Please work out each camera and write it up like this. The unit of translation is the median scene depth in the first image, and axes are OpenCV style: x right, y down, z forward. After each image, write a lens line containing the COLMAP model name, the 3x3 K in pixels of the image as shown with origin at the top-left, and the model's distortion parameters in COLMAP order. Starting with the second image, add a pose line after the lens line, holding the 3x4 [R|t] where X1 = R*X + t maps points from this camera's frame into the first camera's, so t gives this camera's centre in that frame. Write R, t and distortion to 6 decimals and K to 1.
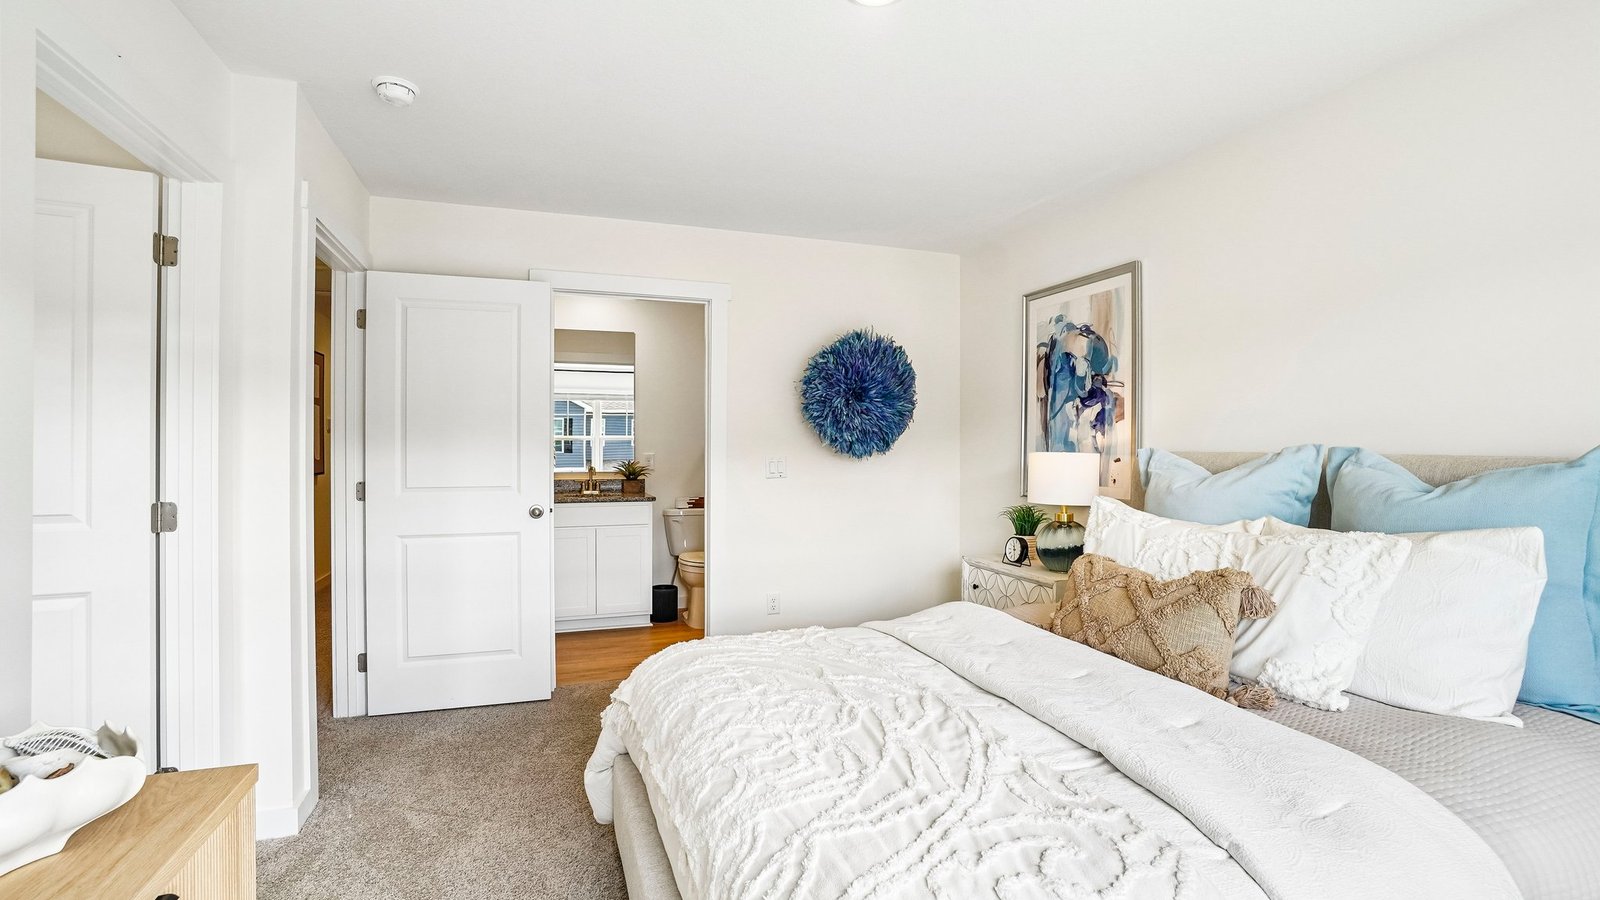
lens RADIAL K [[720.2, 0, 798.4], [0, 720.2, 437.2], [0, 0, 1]] dist [-0.062738, 0.020985]
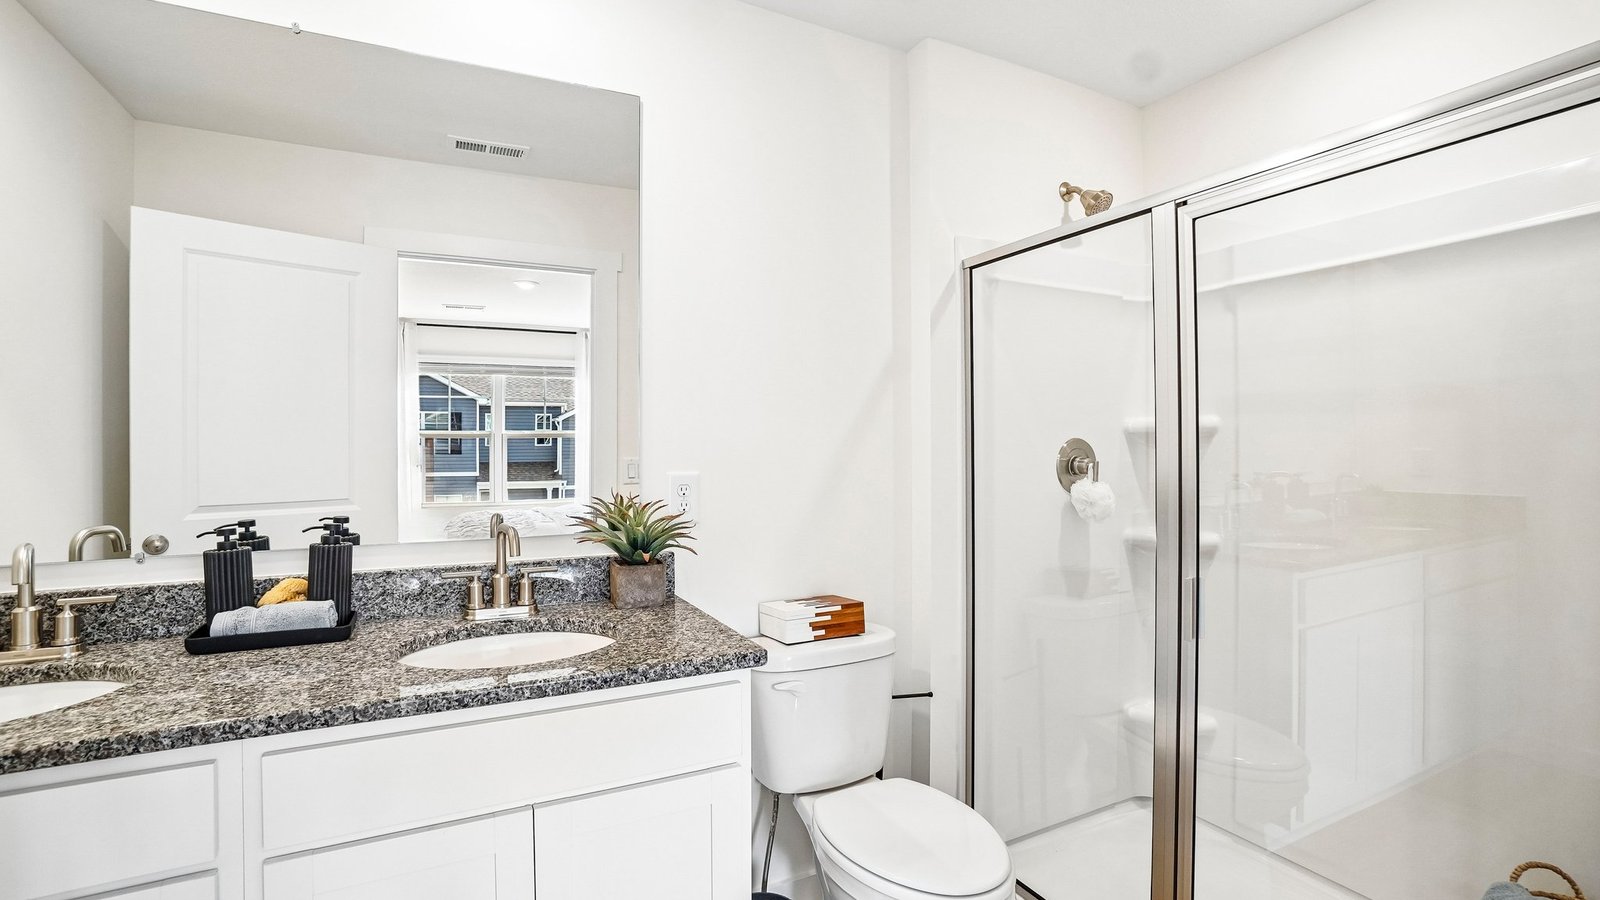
lens RADIAL K [[705.1, 0, 796.5], [0, 705.1, 445.7], [0, 0, 1]] dist [-0.062891, 0.022161]
pose [[0.990327, -0.000454, 0.138754, -0.202761], [-0.001711, 0.999879, 0.015485, 0.004768], [-0.138745, -0.015573, 0.990206, 0.679349]]
